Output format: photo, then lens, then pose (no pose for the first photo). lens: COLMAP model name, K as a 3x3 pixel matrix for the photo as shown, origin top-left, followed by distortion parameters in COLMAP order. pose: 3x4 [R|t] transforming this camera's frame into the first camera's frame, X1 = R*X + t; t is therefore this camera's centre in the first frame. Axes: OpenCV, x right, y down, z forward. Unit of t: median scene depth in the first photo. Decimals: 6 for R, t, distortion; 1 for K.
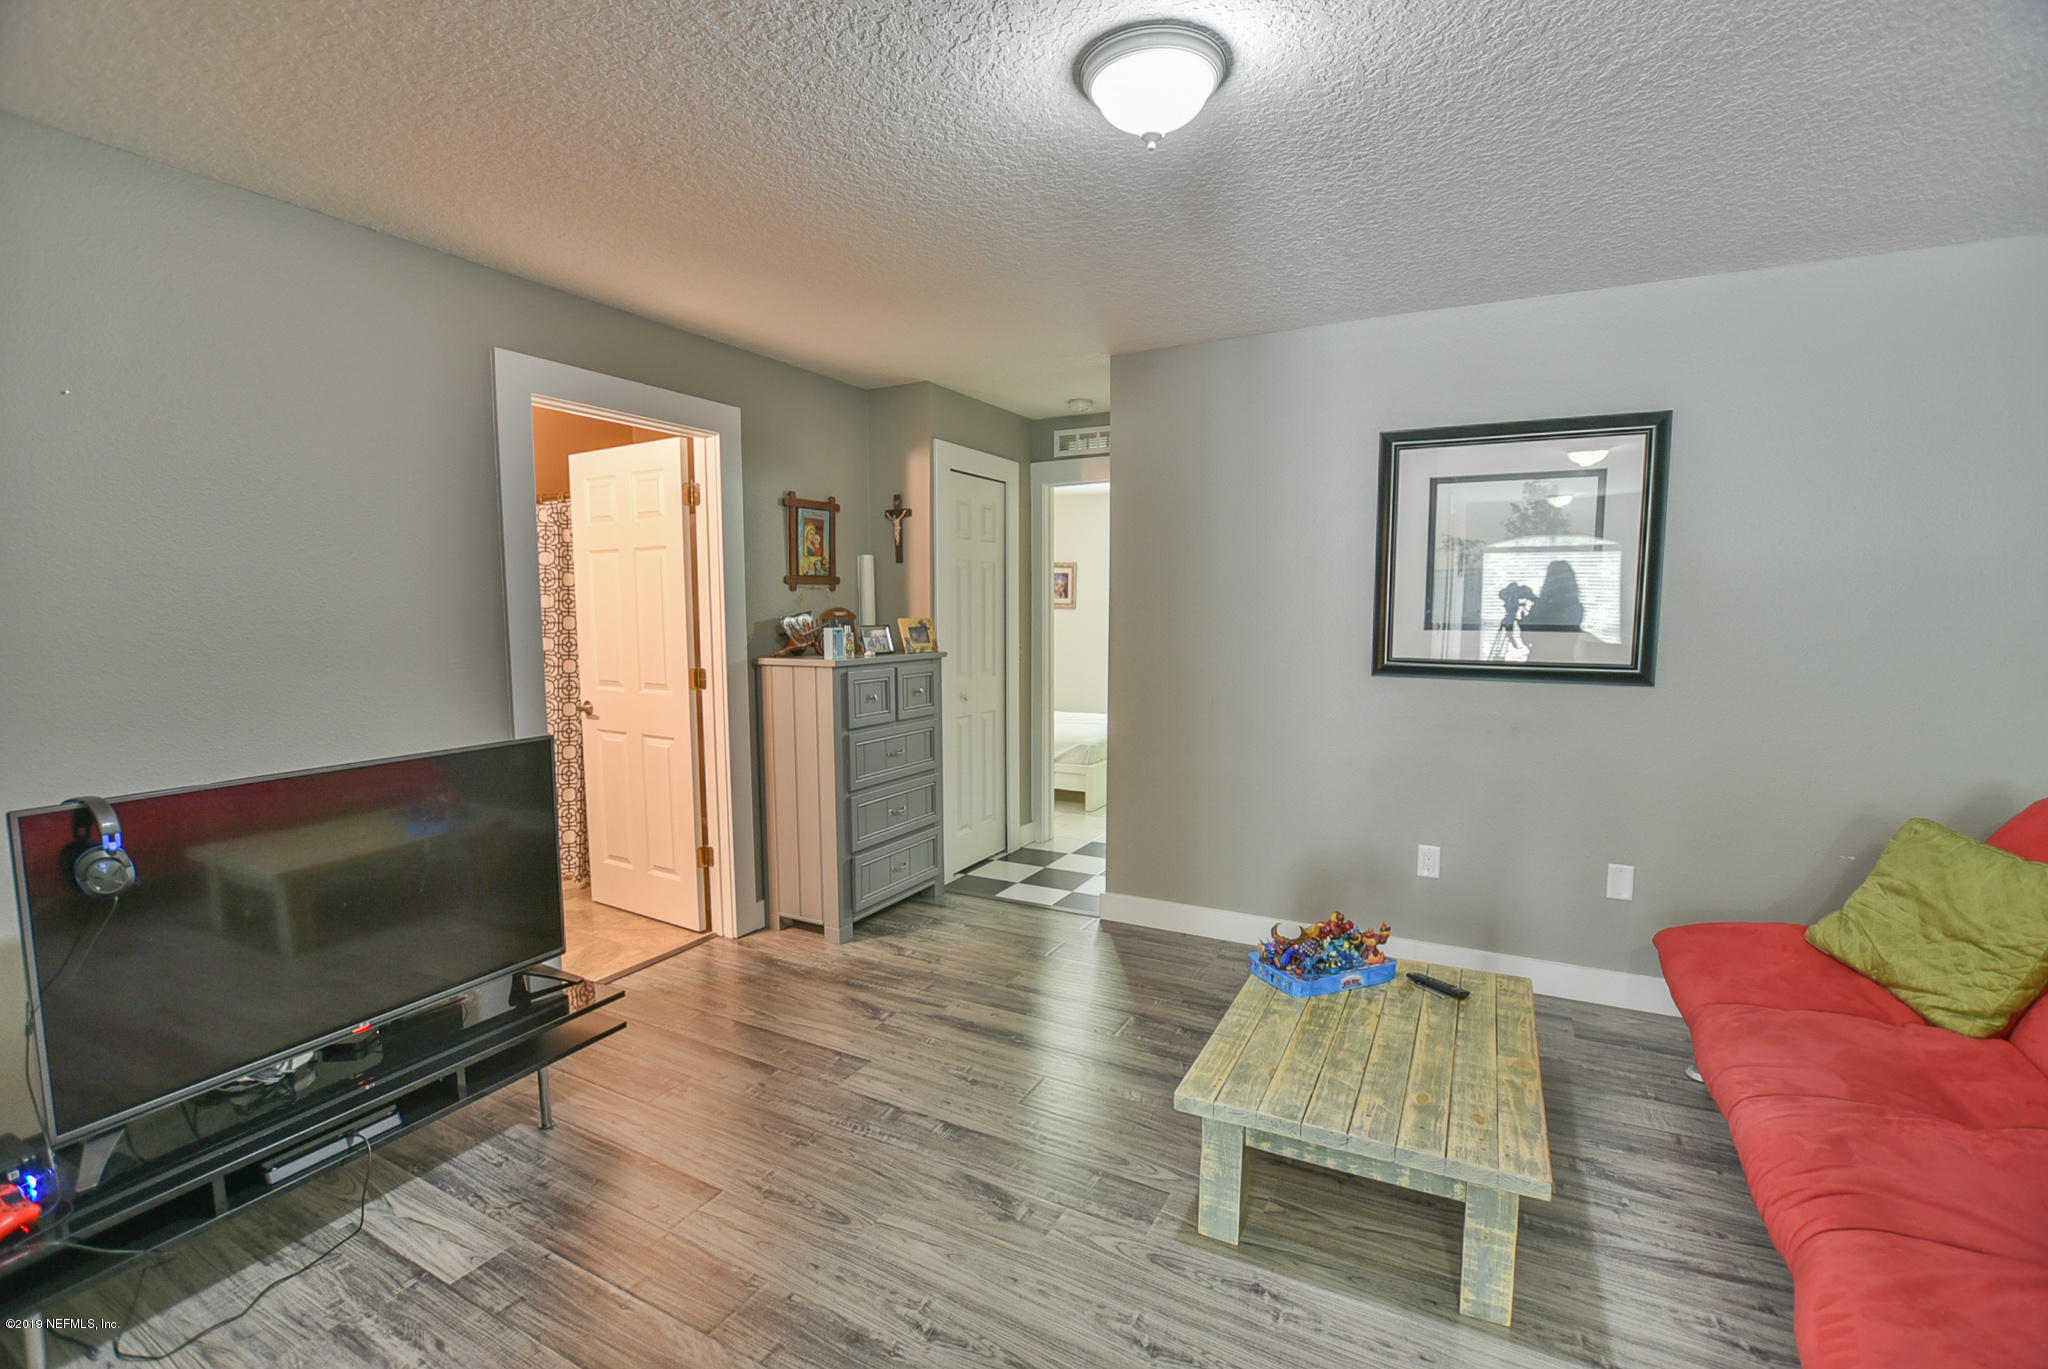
lens RADIAL K [[914.7, 0, 1018.8], [0, 914.7, 696.1], [0, 0, 1]] dist [-0.030266, 0.003478]
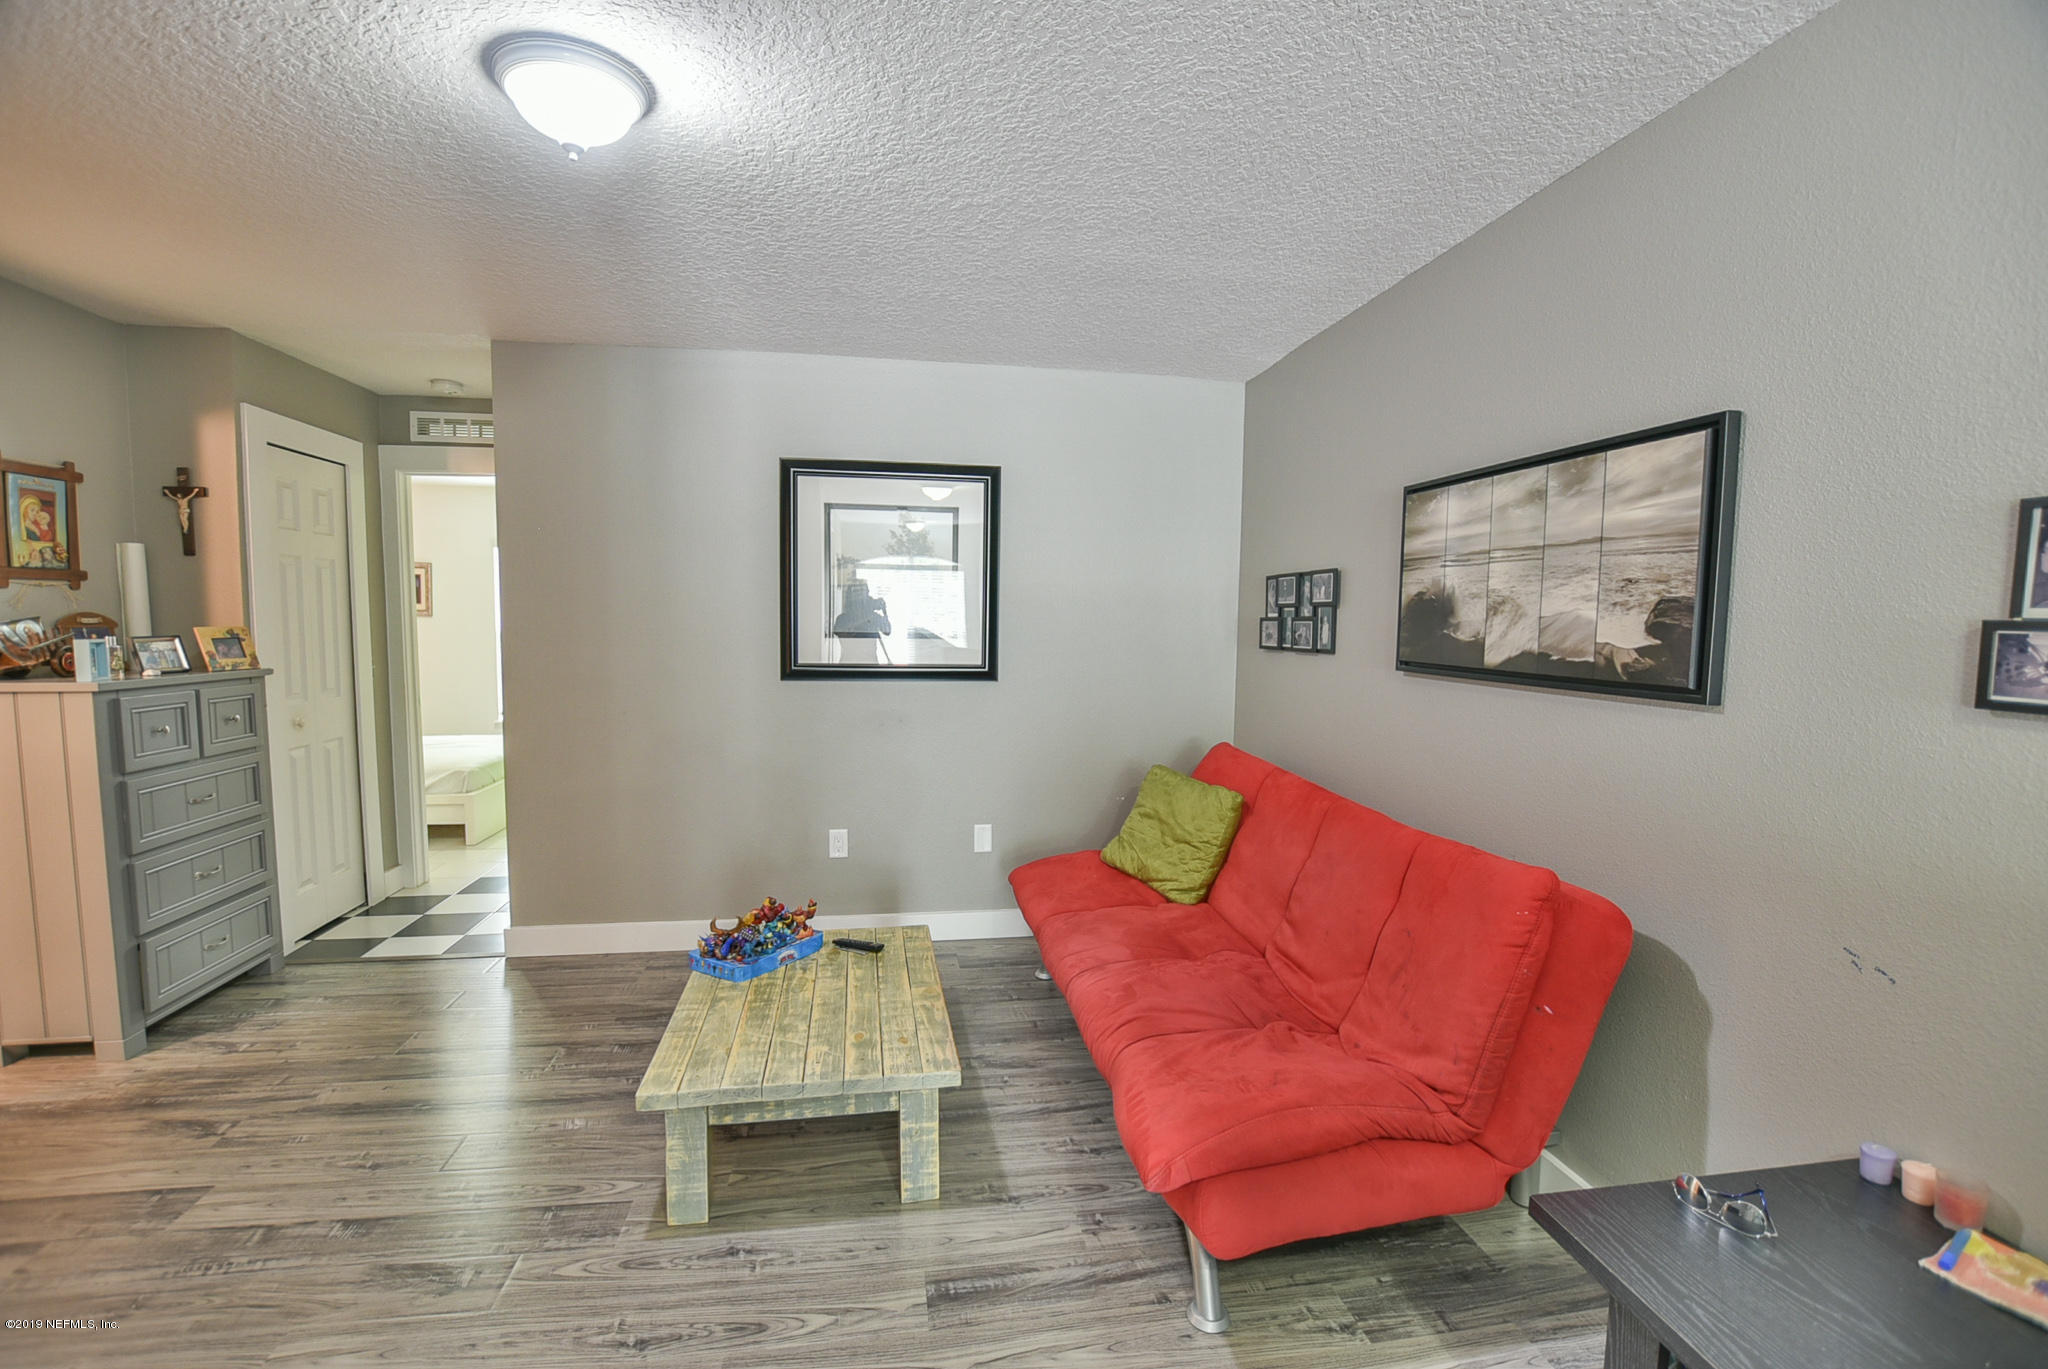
lens RADIAL K [[914.7, 0, 1030.3], [0, 914.7, 696.6], [0, 0, 1]] dist [-0.030266, 0.003478]
pose [[0.789757, -0.042129, 0.611971, -0.062757], [0.047815, 0.998831, 0.007054, 0.005236], [-0.611553, 0.023690, 0.790849, -0.060575]]
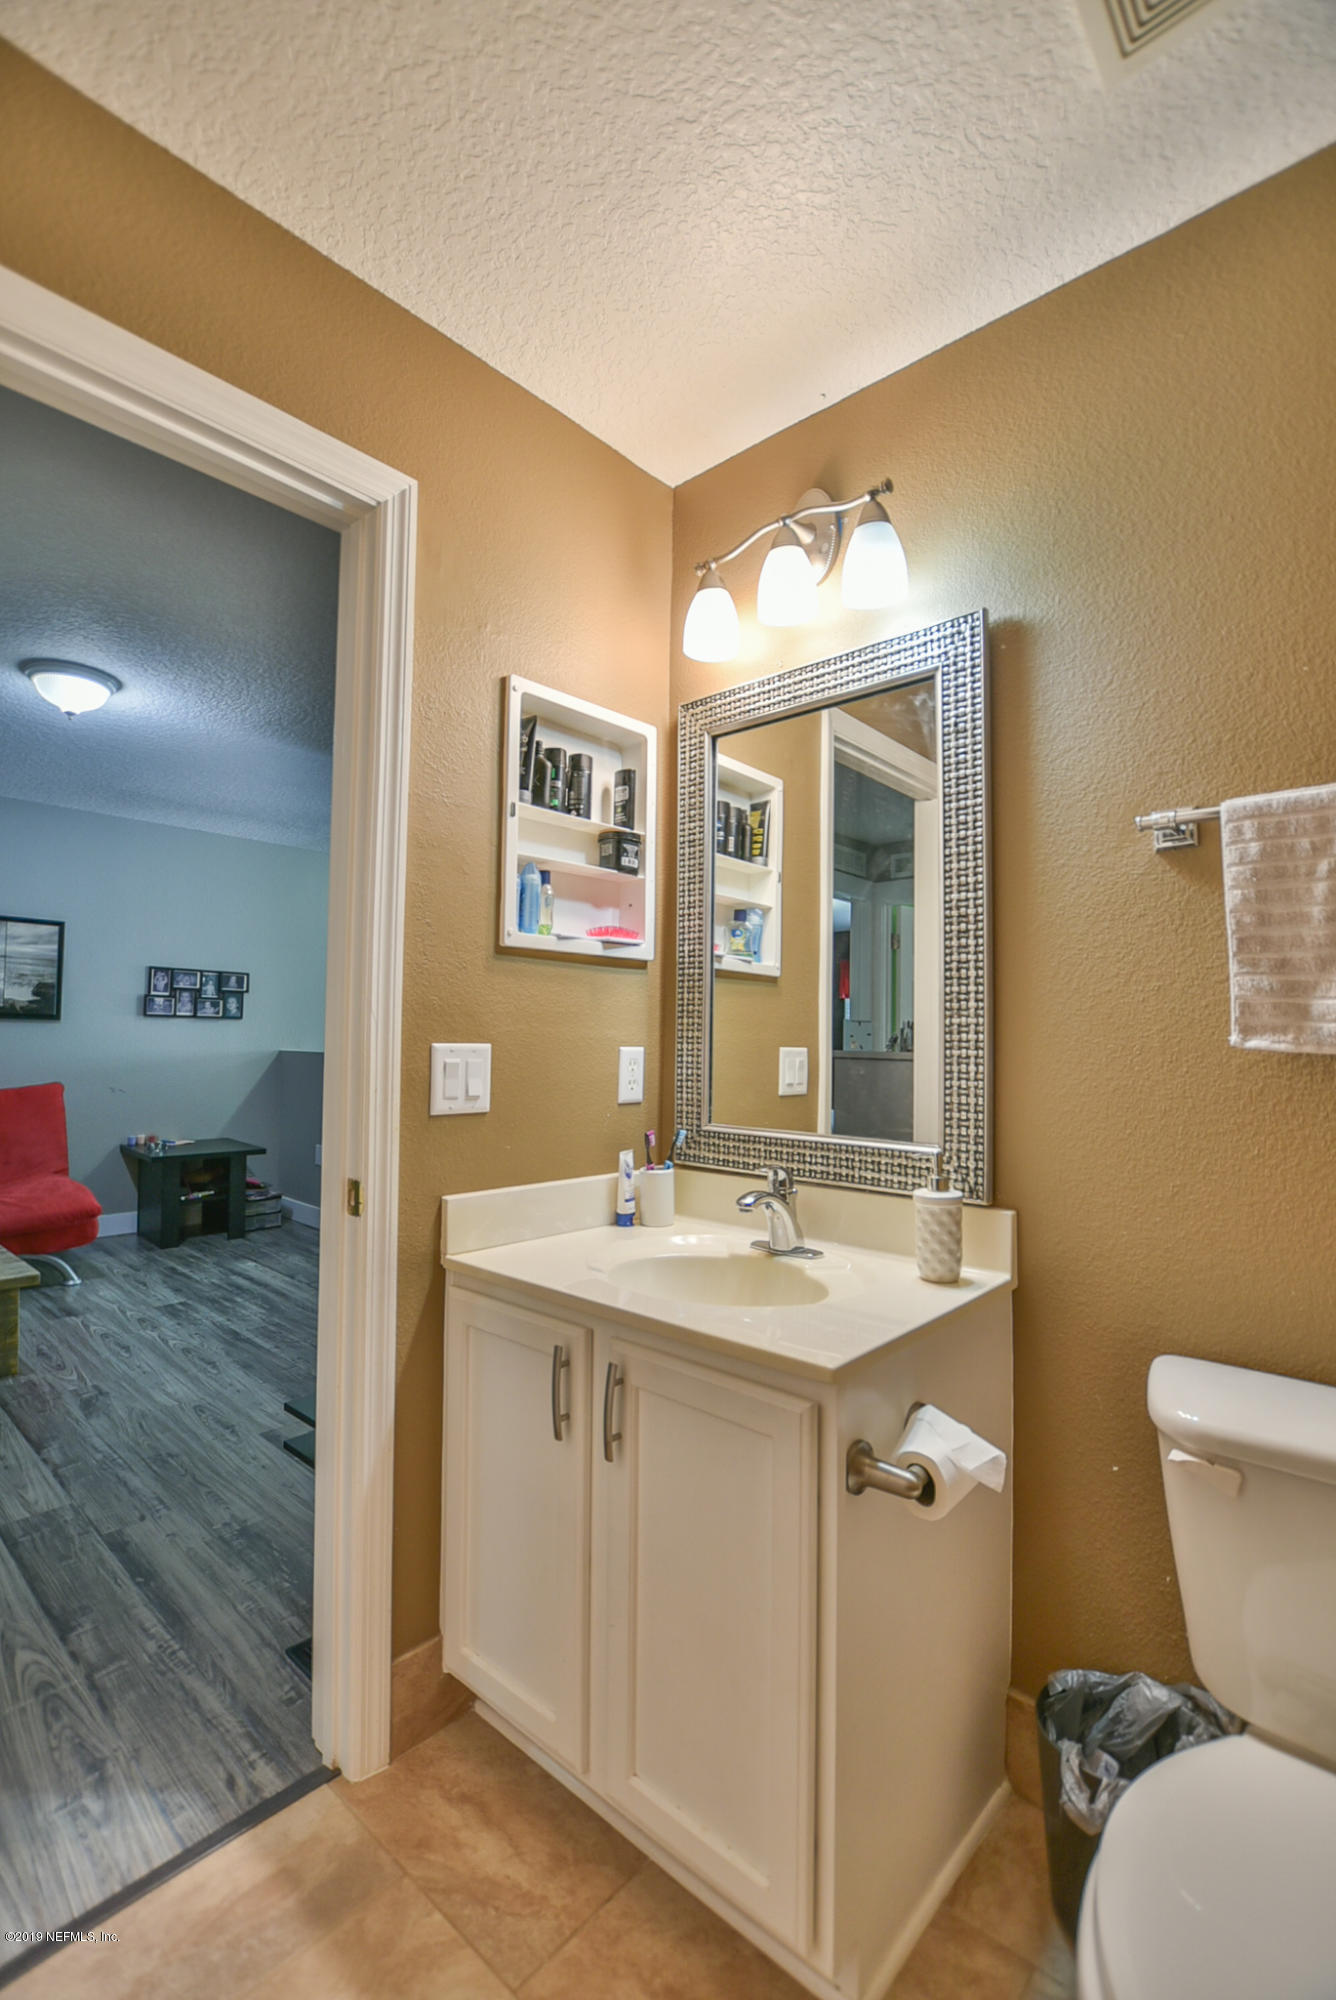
lens RADIAL K [[893.3, 0, 617.0], [0, 893.3, 989.1], [0, 0, 1]] dist [-0.030266, 0.003478]
pose [[-0.960077, 0.005355, 0.279686, -0.979613], [0.016913, 0.999099, 0.038928, -0.084560], [-0.279226, 0.042104, -0.959302, 1.718138]]
